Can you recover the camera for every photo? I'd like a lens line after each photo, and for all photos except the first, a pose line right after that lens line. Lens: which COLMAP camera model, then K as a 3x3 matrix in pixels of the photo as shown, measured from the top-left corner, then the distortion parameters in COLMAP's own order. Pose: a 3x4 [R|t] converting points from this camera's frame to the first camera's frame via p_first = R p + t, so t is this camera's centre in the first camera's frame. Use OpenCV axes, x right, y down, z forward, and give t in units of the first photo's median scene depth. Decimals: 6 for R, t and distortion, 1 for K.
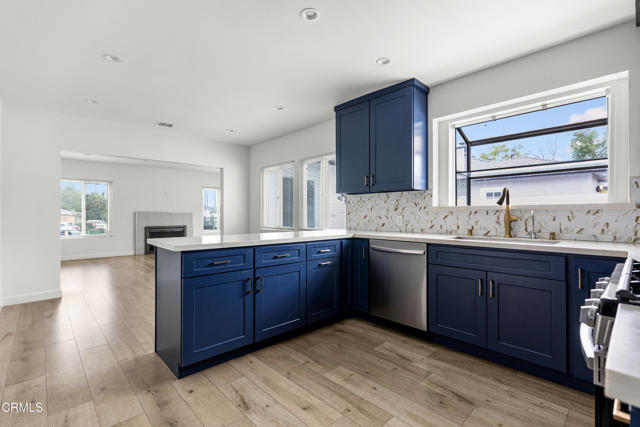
lens RADIAL K [[289.0, 0, 320.0], [0, 289.0, 213.5], [0, 0, 1]] dist [0.000476, -0.000062]
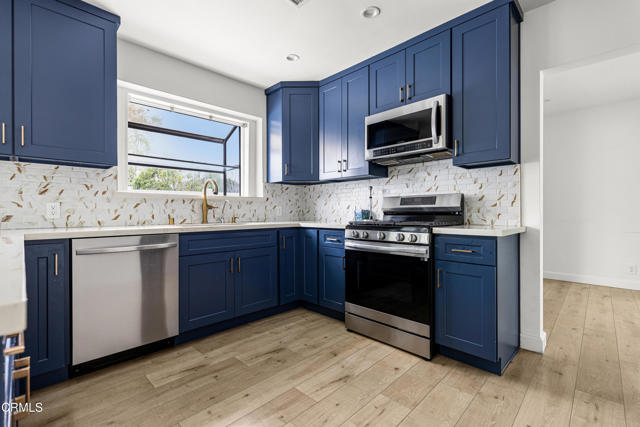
lens RADIAL K [[291.9, 0, 321.2], [0, 291.9, 211.4], [0, 0, 1]] dist [0.000392, -0.000102]
pose [[-0.043119, 0.000325, 0.999070, -0.572211], [-0.002436, 0.999997, -0.000430, 0.038186], [-0.999067, -0.002453, -0.043118, 0.659245]]
